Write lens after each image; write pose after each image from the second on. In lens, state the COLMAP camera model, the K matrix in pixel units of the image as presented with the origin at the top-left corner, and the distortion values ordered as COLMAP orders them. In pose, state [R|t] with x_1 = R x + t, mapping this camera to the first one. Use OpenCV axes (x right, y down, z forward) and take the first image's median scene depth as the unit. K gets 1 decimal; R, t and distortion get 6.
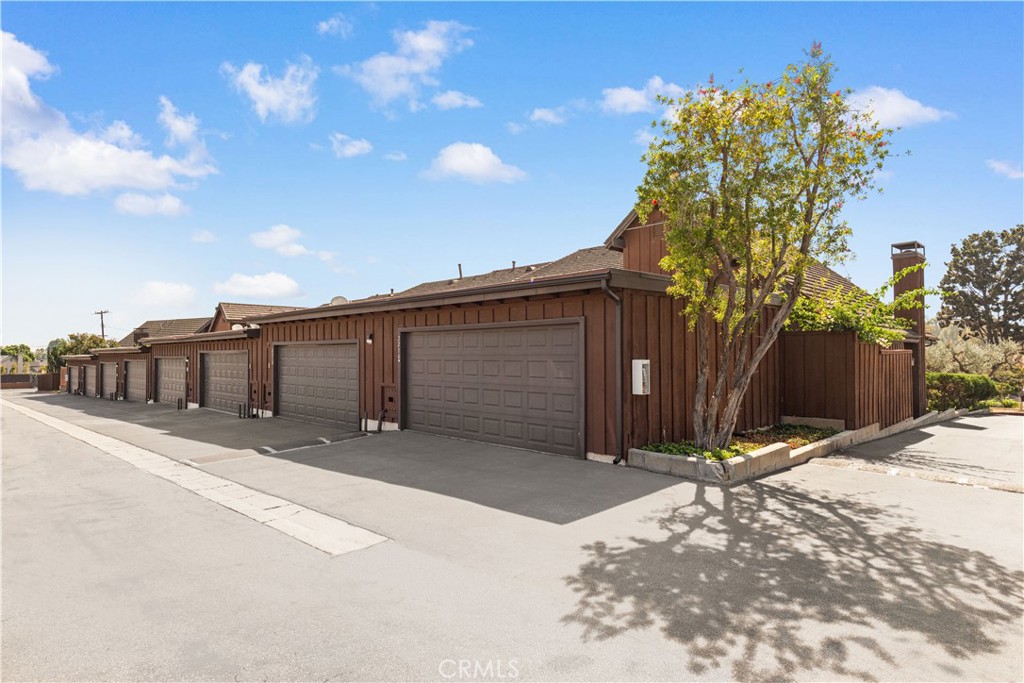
lens RADIAL K [[556.6, 0, 512.0], [0, 556.6, 341.5], [0, 0, 1]] dist [-0.001999, -0.000230]
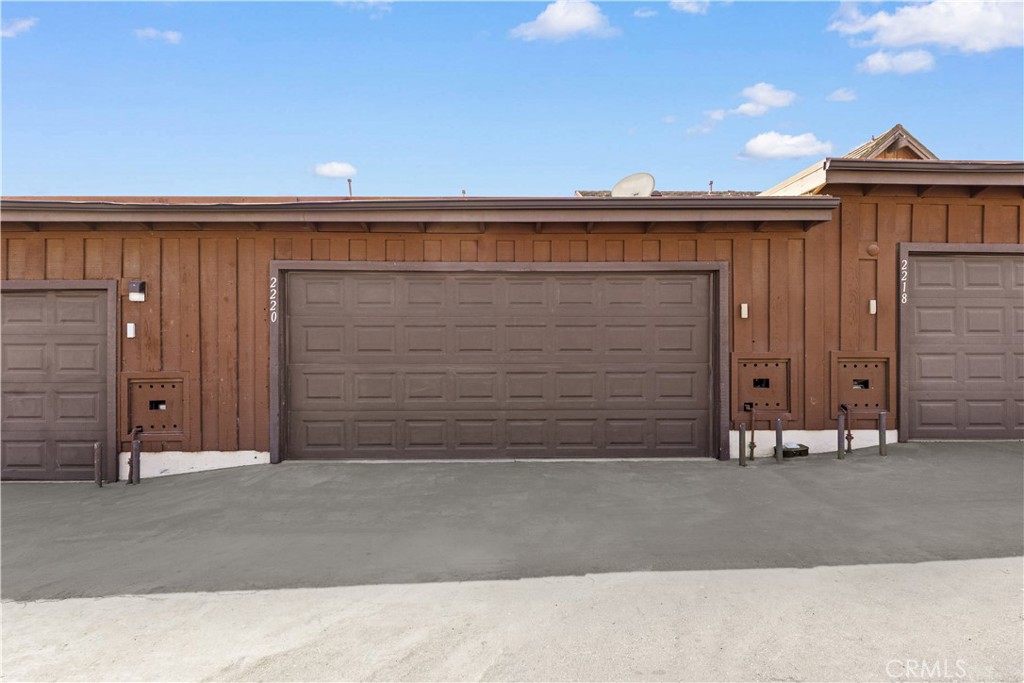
lens RADIAL K [[556.6, 0, 512.0], [0, 556.6, 341.5], [0, 0, 1]] dist [-0.001999, -0.000230]
pose [[0.518099, -0.000718, 0.855320, -0.505349], [-0.023265, 0.999618, 0.014931, 0.024556], [-0.855004, -0.027635, 0.517885, 0.462896]]
